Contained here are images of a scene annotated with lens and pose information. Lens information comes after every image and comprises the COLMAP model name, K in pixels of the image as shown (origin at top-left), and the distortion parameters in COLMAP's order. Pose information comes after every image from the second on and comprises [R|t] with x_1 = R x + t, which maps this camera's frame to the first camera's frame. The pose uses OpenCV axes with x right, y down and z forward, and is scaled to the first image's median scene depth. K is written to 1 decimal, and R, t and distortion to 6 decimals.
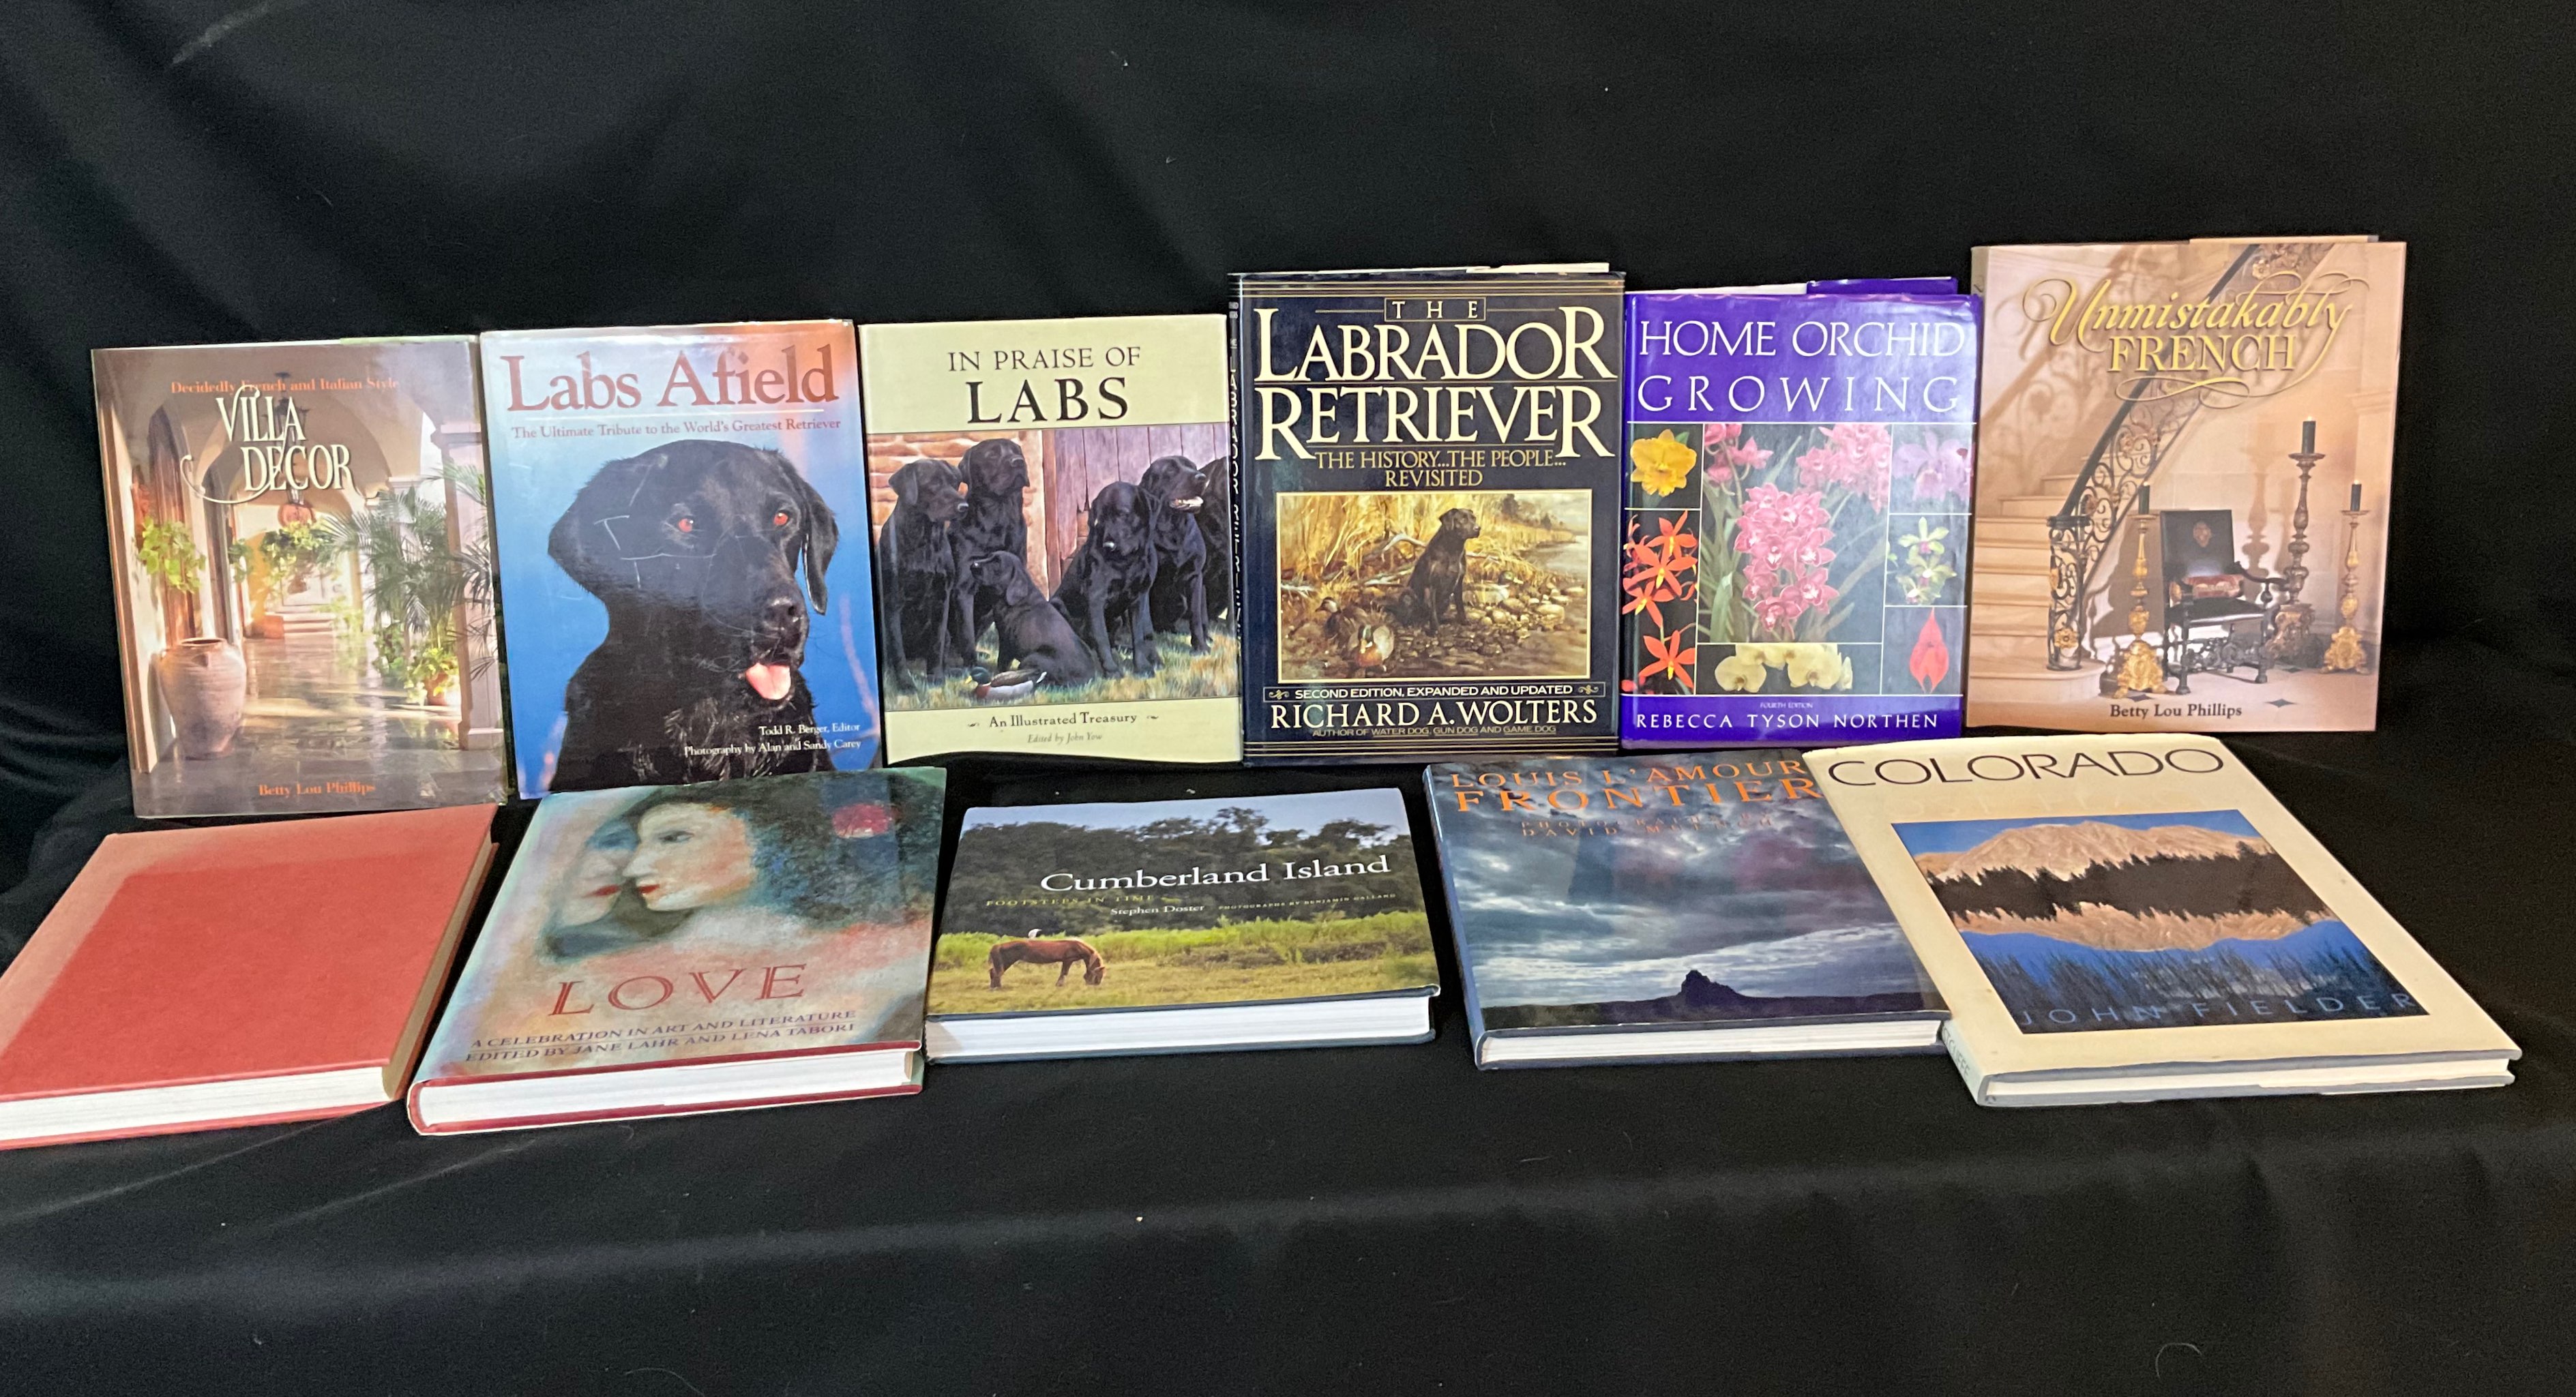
lens RADIAL K [[2264.5, 0, 1339.0], [0, 2264.5, 631.3], [0, 0, 1]] dist [0.100225, -0.206638]
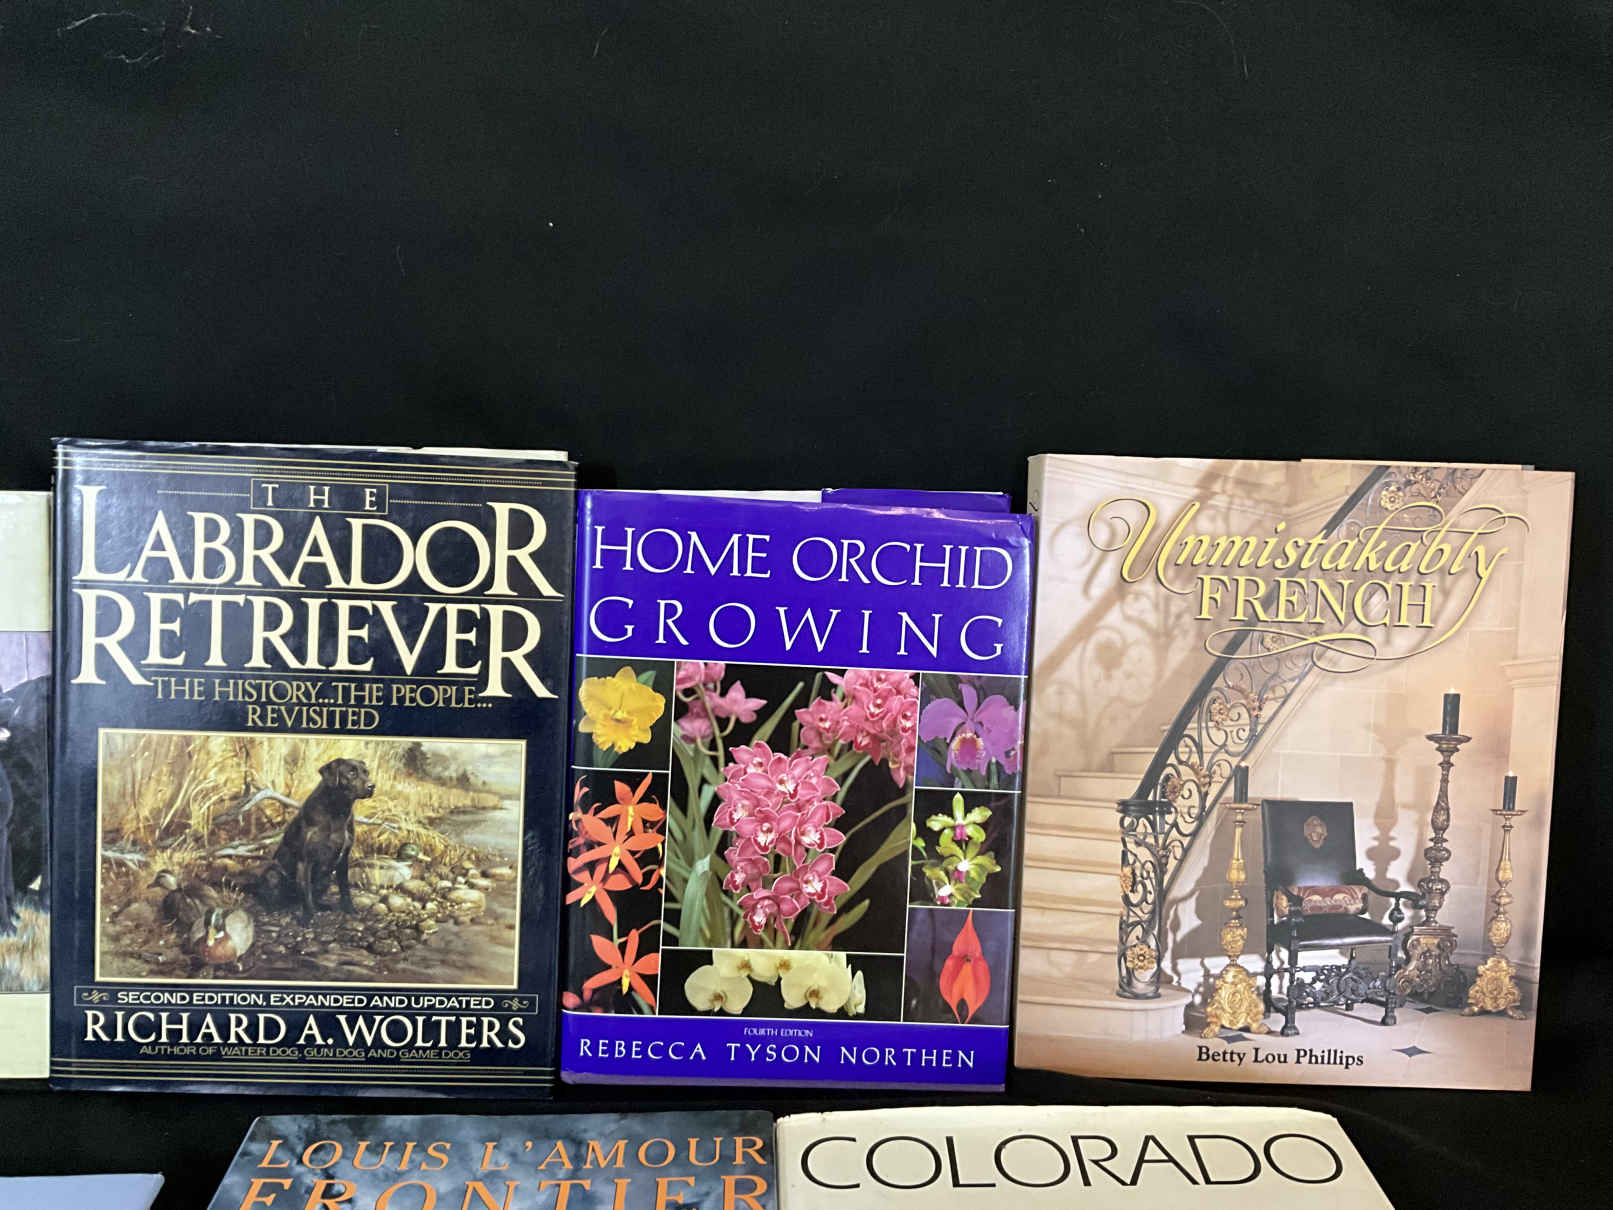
lens RADIAL K [[1354.4, 0, 799.4], [0, 1354.4, 600.9], [0, 0, 1]] dist [0.052916, -0.096895]
pose [[0.999024, 0.044106, 0.002252, 0.203826], [-0.043659, 0.994019, -0.100098, -0.068686], [-0.006653, 0.099902, 0.994975, 0.548618]]
